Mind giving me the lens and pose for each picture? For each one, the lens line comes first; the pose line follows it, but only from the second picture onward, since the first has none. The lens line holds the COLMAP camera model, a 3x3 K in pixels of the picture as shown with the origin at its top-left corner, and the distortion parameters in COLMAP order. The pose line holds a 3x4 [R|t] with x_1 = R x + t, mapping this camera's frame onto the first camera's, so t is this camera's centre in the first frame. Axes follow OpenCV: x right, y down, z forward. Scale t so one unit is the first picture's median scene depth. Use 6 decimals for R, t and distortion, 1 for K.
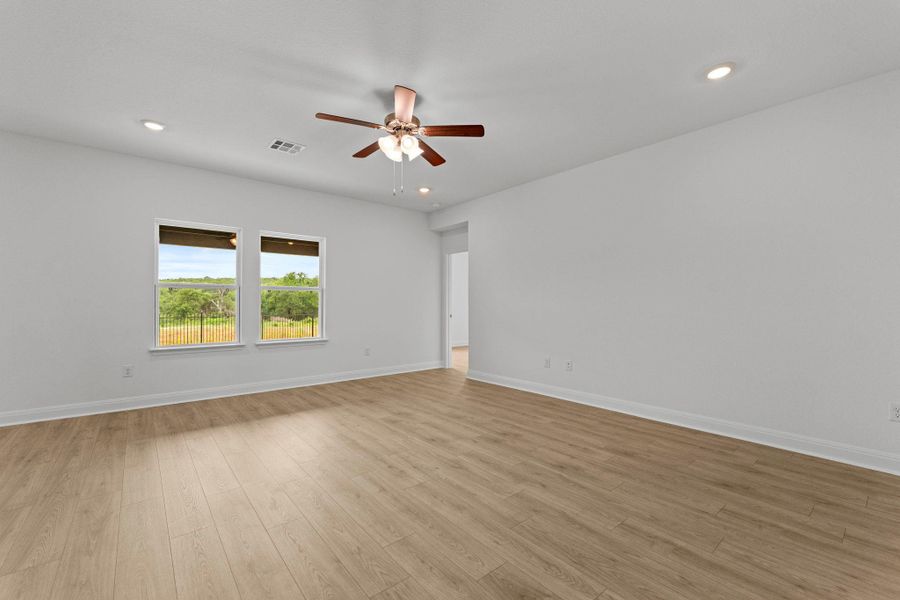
lens RADIAL K [[387.2, 0, 451.9], [0, 387.2, 310.4], [0, 0, 1]] dist [0.000443, 0.000092]
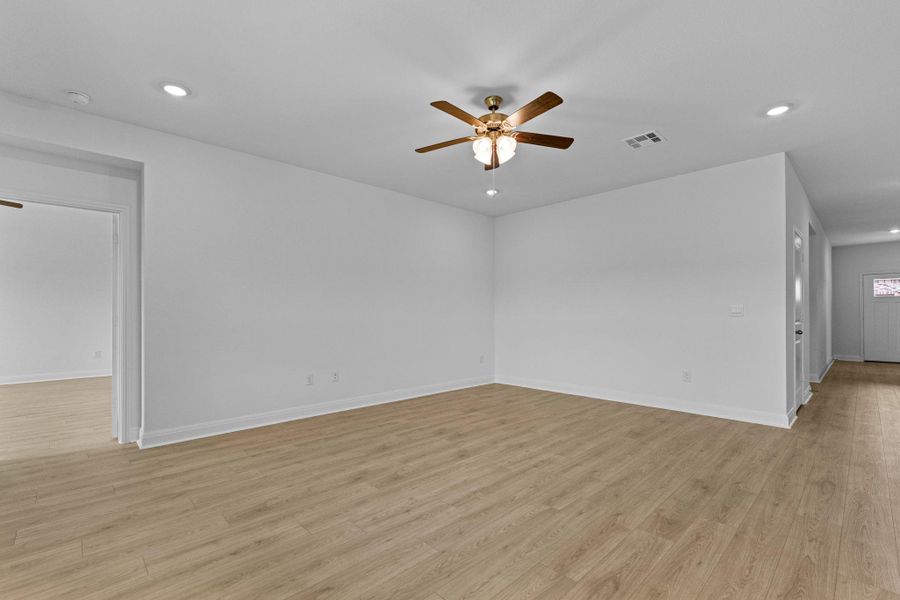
lens RADIAL K [[387.2, 0, 451.9], [0, 387.2, 310.4], [0, 0, 1]] dist [0.000443, 0.000092]
pose [[-0.065112, 0.005362, 0.997864, -1.050555], [0.018557, 0.999819, -0.004162, -0.031554], [-0.997705, 0.018246, -0.065200, 1.101084]]
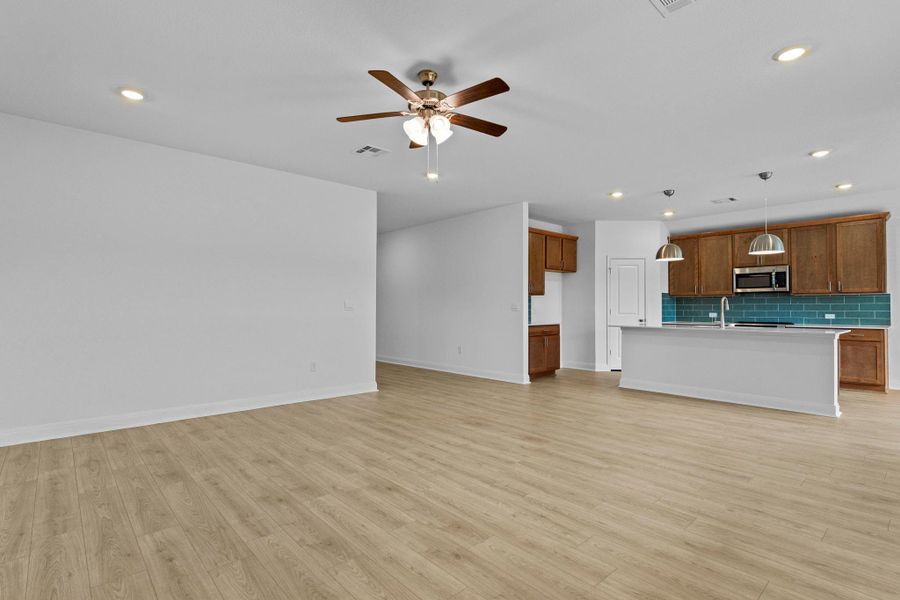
lens RADIAL K [[455.6, 0, 450.0], [0, 455.6, 300.0], [0, 0, 1]] dist [0.002794, 0.001015]
pose [[-0.999380, -0.005032, -0.034841, -0.136001], [-0.004979, 0.999986, -0.001603, -0.029962], [0.034848, -0.001428, -0.999392, 1.916439]]
